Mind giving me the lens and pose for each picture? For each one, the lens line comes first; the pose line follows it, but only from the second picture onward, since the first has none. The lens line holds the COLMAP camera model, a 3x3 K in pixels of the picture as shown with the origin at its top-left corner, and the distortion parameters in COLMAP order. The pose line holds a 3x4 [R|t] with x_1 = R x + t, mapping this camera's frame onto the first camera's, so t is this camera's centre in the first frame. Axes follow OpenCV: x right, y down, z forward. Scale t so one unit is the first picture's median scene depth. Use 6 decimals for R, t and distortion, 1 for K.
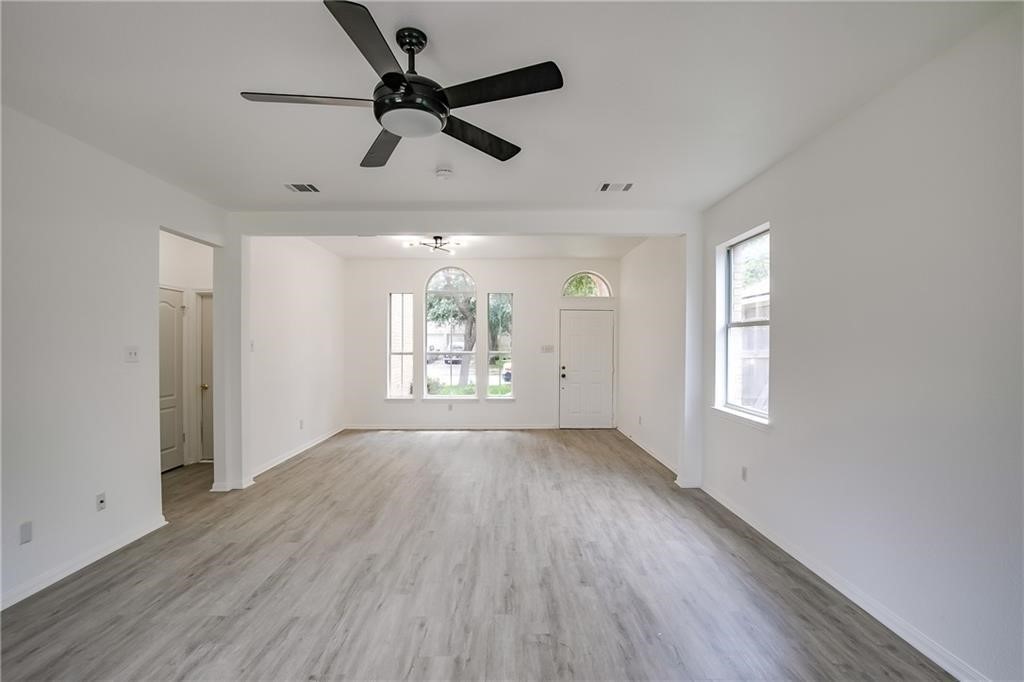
lens RADIAL K [[472.7, 0, 510.2], [0, 472.7, 344.3], [0, 0, 1]] dist [-0.038203, 0.000158]
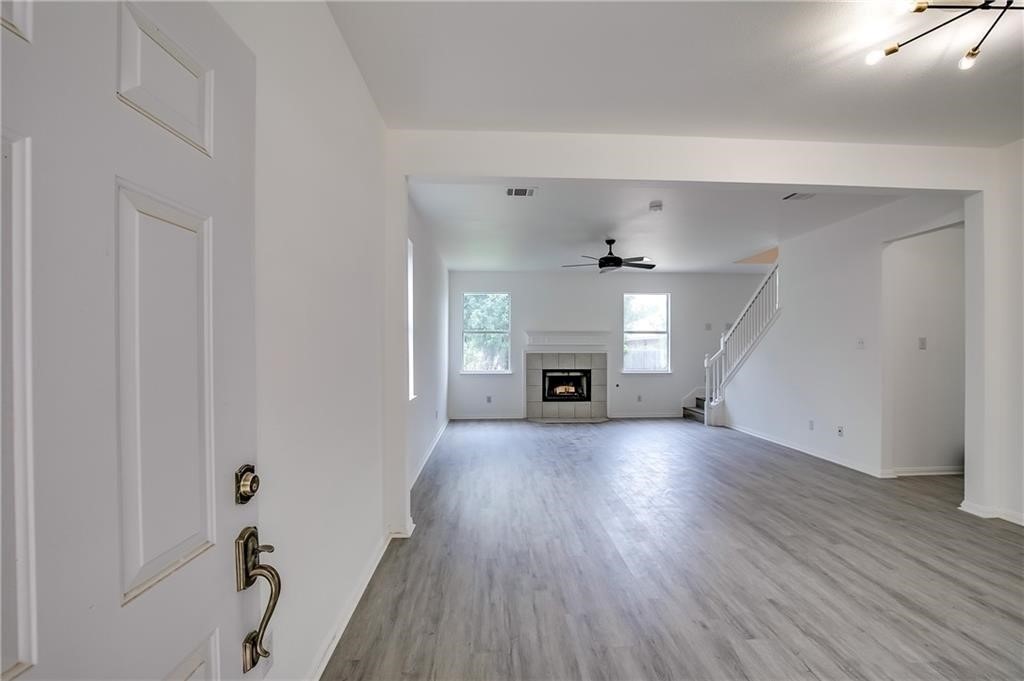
lens RADIAL K [[472.7, 0, 510.2], [0, 472.7, 343.8], [0, 0, 1]] dist [-0.038203, 0.000158]
pose [[-0.999425, 0.002265, -0.033834, 0.272745], [0.002444, 0.999983, -0.005258, 0.024684], [0.033821, -0.005337, -0.999414, 1.994277]]
